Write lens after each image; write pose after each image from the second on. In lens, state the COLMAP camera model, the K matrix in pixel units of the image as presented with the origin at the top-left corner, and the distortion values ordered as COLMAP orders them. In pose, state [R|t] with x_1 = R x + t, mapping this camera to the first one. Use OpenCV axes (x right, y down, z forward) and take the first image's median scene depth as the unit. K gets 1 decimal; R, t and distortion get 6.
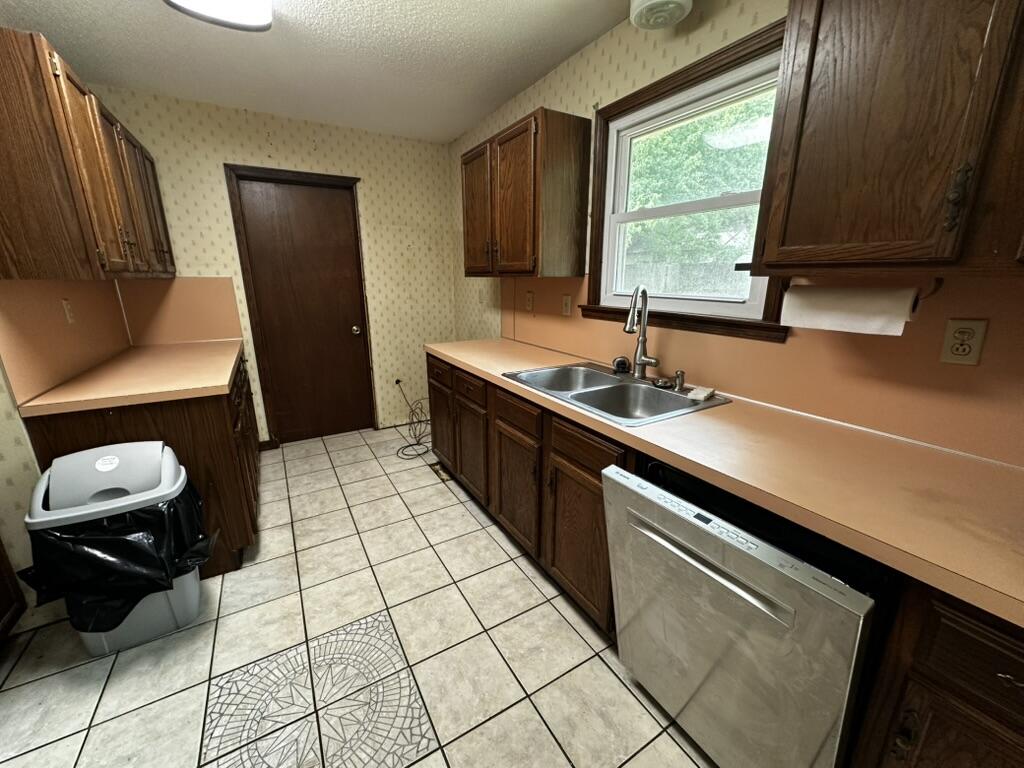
lens RADIAL K [[407.7, 0, 512.0], [0, 407.7, 384.0], [0, 0, 1]] dist [-0.001966, 0.000488]
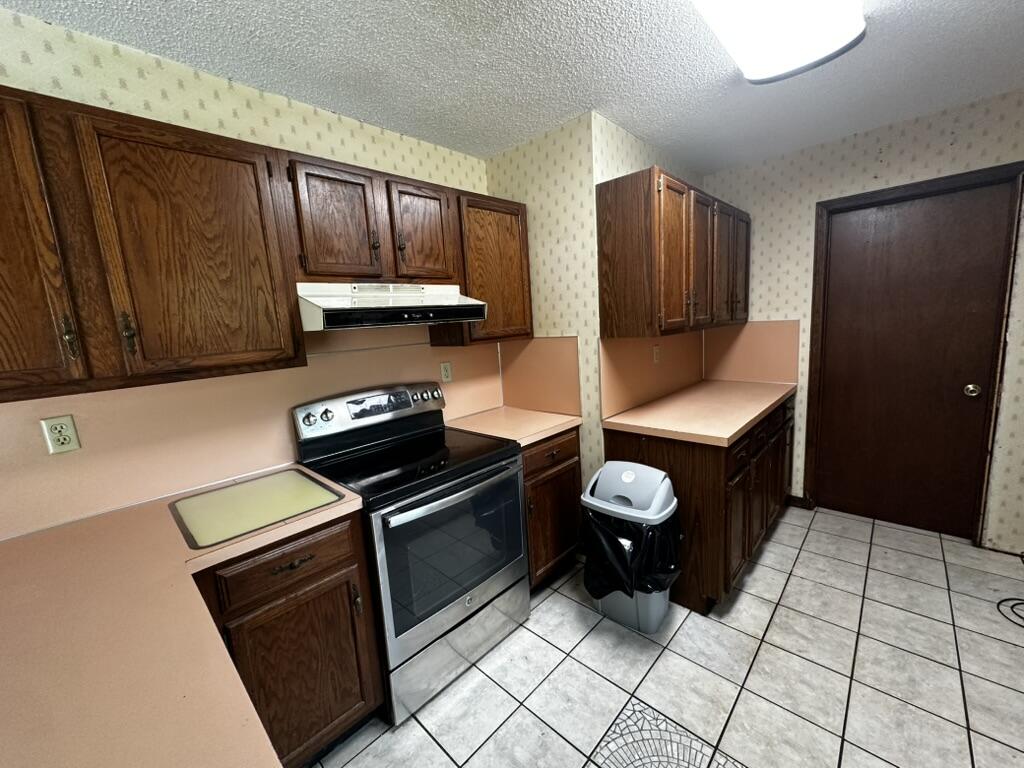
lens RADIAL K [[407.7, 0, 512.0], [0, 407.7, 384.0], [0, 0, 1]] dist [-0.001966, 0.000488]
pose [[0.268878, 0.129747, -0.954395, 0.078698], [-0.185570, 0.979299, 0.080853, -0.088139], [0.945129, 0.155367, 0.287389, 0.147088]]
